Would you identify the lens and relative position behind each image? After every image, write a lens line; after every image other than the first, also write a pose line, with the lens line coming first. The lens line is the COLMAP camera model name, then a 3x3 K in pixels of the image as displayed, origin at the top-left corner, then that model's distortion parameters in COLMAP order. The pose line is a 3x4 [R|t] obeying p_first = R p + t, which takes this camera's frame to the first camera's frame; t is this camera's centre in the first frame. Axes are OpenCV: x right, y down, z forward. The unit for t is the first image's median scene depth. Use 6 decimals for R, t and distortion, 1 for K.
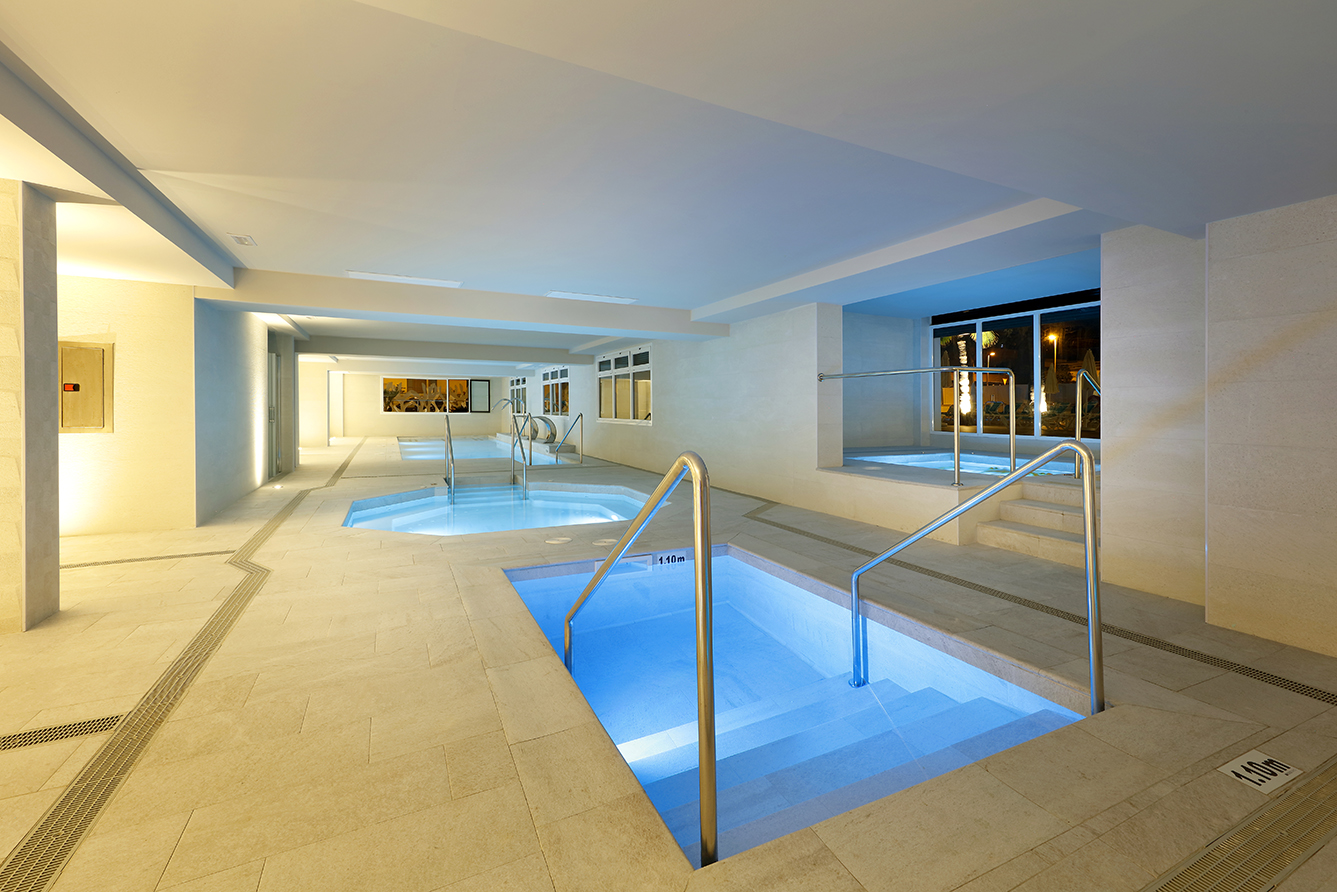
lens RADIAL K [[580.4, 0, 710.5], [0, 580.4, 413.2], [0, 0, 1]] dist [0.001808, 0.000455]
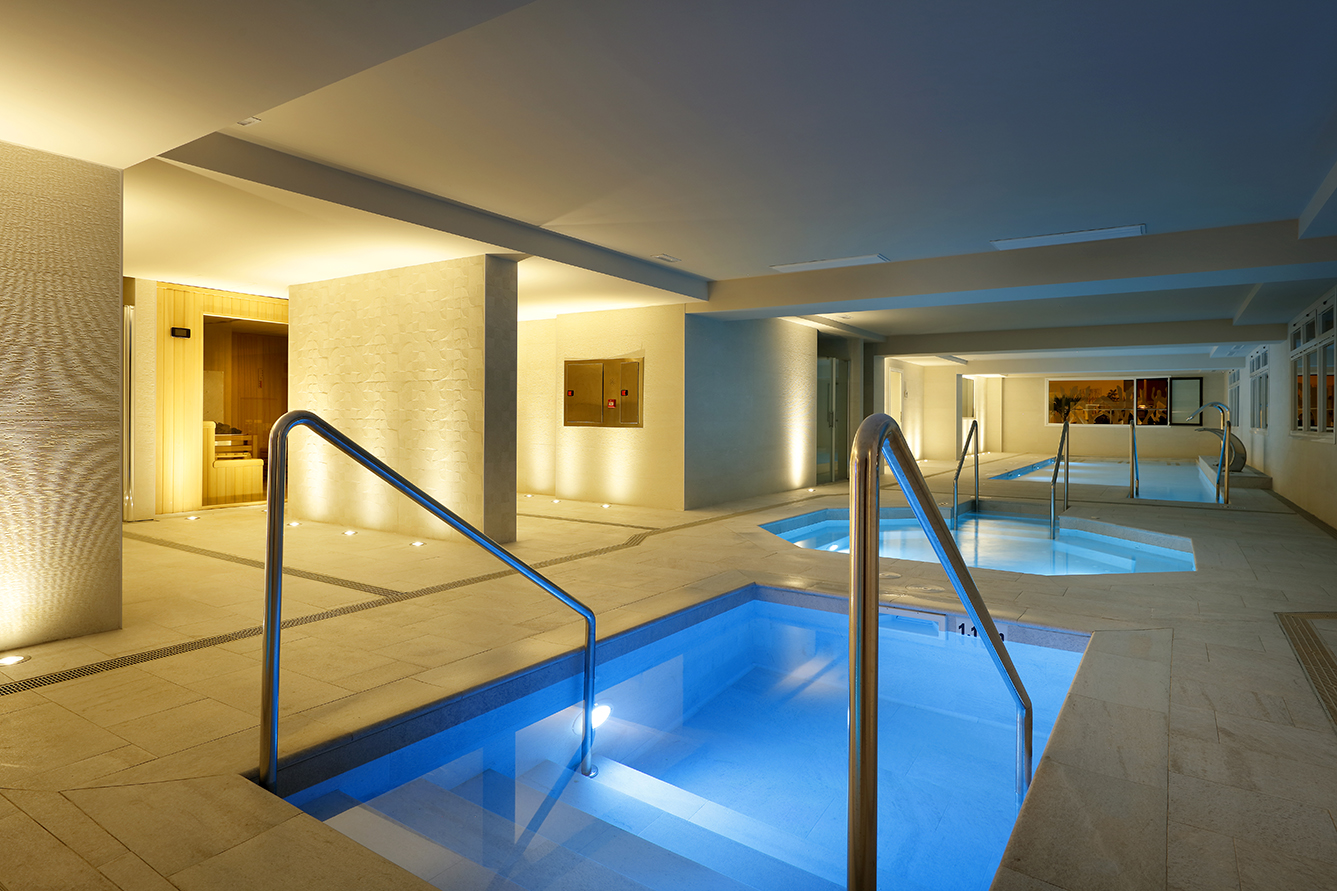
lens RADIAL K [[738.7, 0, 669.7], [0, 738.7, 404.2], [0, 0, 1]] dist [-0.001619, 0.000263]
pose [[0.459669, -0.014766, -0.887968, 0.328140], [-0.015595, 0.999573, -0.024695, 0.016710], [0.887953, 0.025199, 0.459242, 0.228688]]
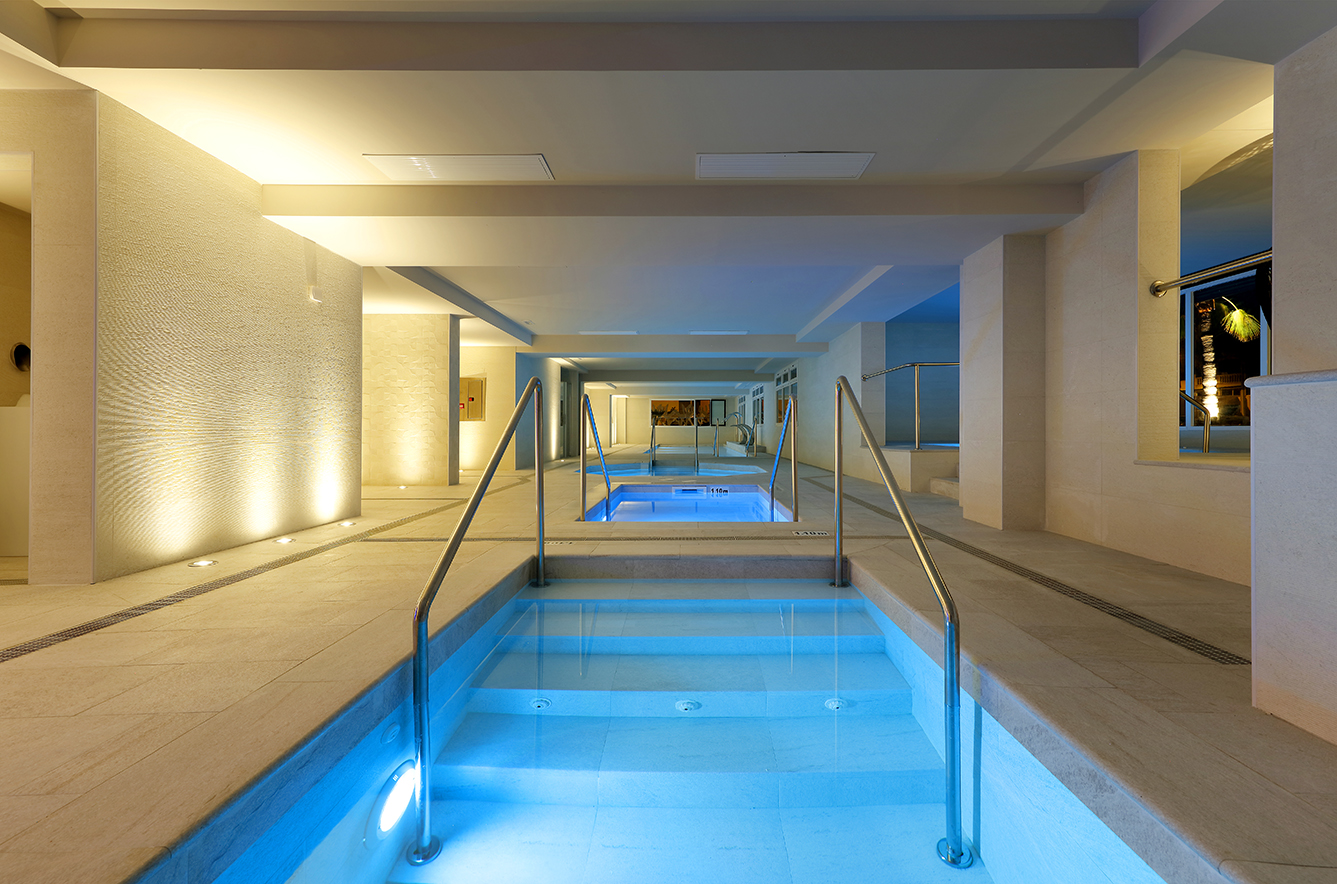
lens RADIAL K [[553.2, 0, 684.7], [0, 553.2, 422.8], [0, 0, 1]] dist [-0.001077, -0.000029]
pose [[0.876183, -0.011790, -0.481835, 0.403556], [0.001827, 0.999775, -0.021142, 0.062275], [0.481975, 0.017644, 0.876007, -0.282102]]
